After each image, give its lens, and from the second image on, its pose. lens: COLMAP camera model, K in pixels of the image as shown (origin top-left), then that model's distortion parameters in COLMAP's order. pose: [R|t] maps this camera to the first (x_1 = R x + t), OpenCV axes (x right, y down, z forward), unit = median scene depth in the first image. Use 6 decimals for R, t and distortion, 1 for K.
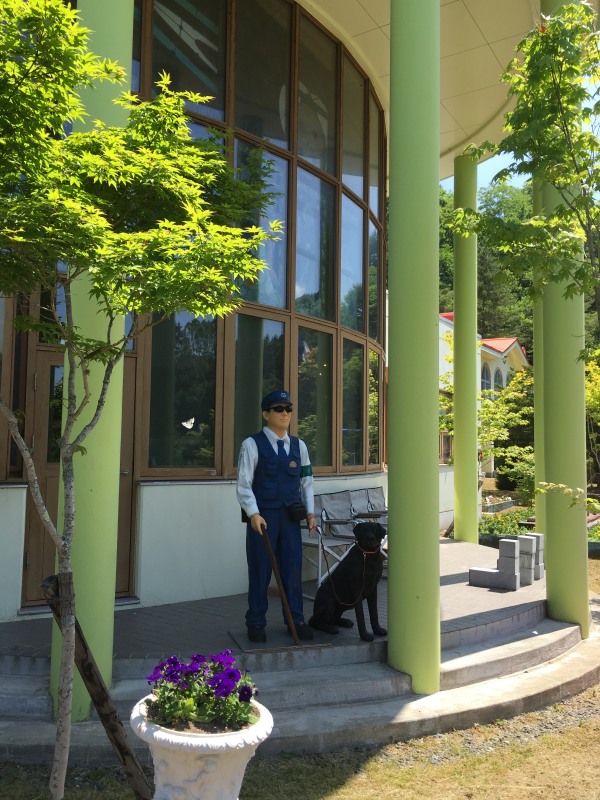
lens RADIAL K [[685.5, 0, 300.1], [0, 685.5, 392.6], [0, 0, 1]] dist [0.061726, -0.076105]
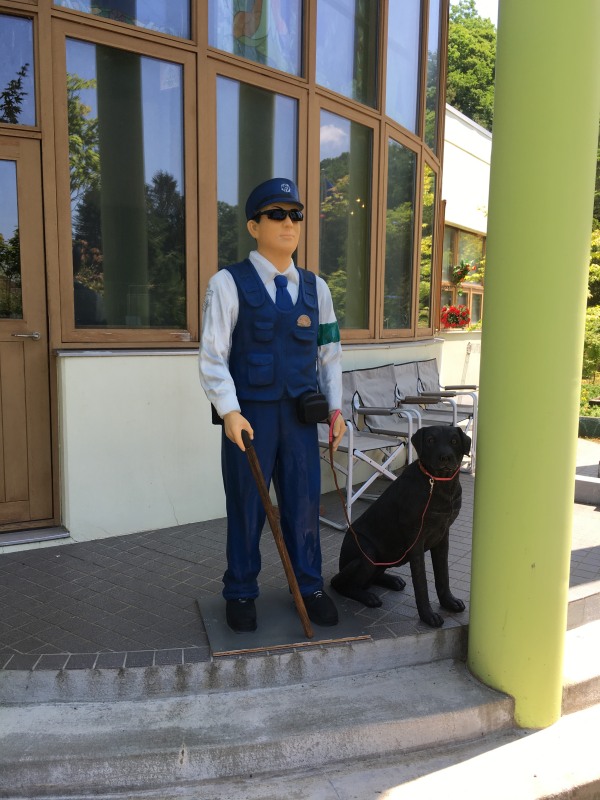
lens RADIAL K [[685.5, 0, 296.0], [0, 685.5, 395.4], [0, 0, 1]] dist [0.061726, -0.076105]
pose [[0.998899, 0.006934, -0.046392, 0.008734], [0.002172, 0.981117, 0.193401, 0.057623], [0.046857, -0.193289, 0.980022, 0.458302]]
